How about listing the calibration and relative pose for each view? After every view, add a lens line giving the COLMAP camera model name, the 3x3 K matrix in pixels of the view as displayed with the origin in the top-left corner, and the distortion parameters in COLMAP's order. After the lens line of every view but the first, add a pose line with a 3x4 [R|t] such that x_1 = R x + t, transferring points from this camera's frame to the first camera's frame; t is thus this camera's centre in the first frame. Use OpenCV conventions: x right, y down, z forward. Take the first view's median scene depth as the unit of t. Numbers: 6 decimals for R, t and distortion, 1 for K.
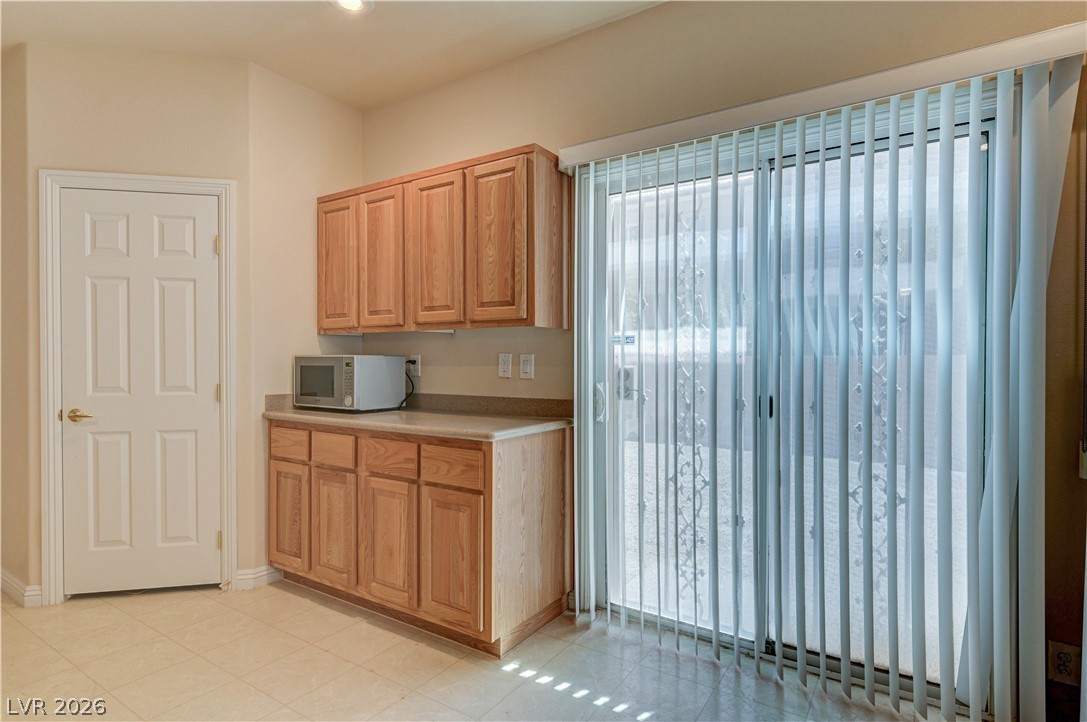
lens RADIAL K [[562.0, 0, 546.7], [0, 562.0, 365.5], [0, 0, 1]] dist [-0.000098, -0.000171]
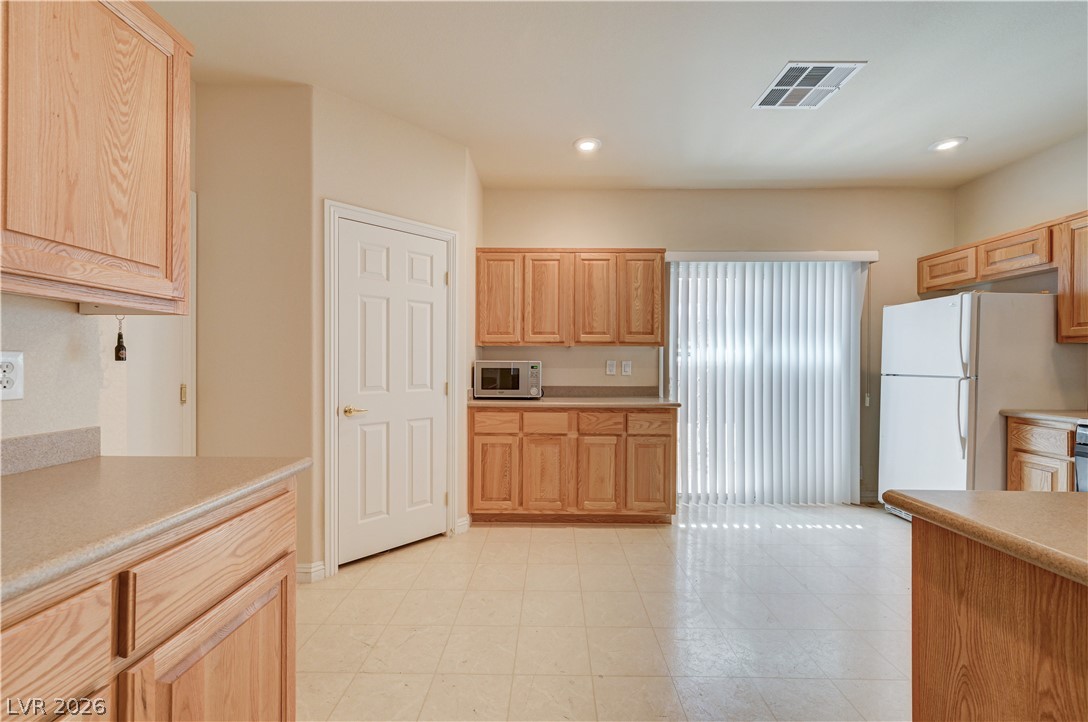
lens RADIAL K [[427.9, 0, 549.4], [0, 427.9, 365.2], [0, 0, 1]] dist [0.001947, 0.000082]
pose [[0.842308, -0.000237, 0.538997, -0.966245], [0.001539, 0.999997, -0.001965, -0.005341], [-0.538995, 0.002485, 0.842305, 0.012245]]
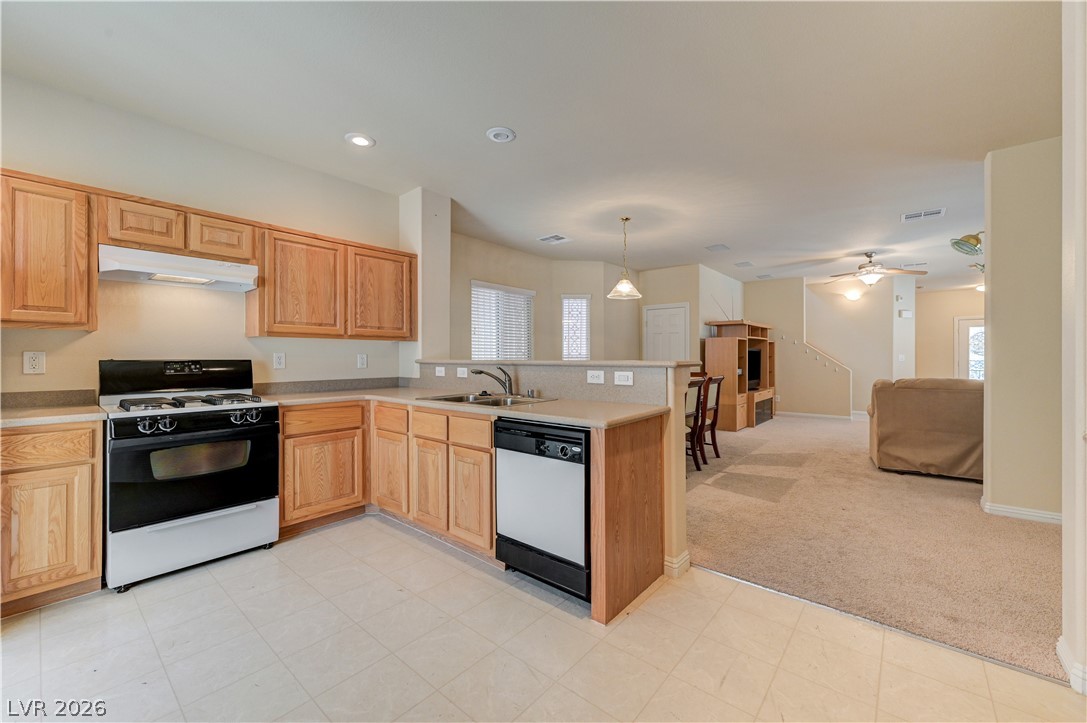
lens RADIAL K [[431.0, 0, 547.0], [0, 431.0, 357.8], [0, 0, 1]] dist [0.001178, -0.000129]
pose [[-0.992588, 0.000594, 0.121526, -0.530968], [0.001926, 0.999939, 0.010848, -0.008780], [-0.121512, 0.011002, -0.992529, 0.835812]]
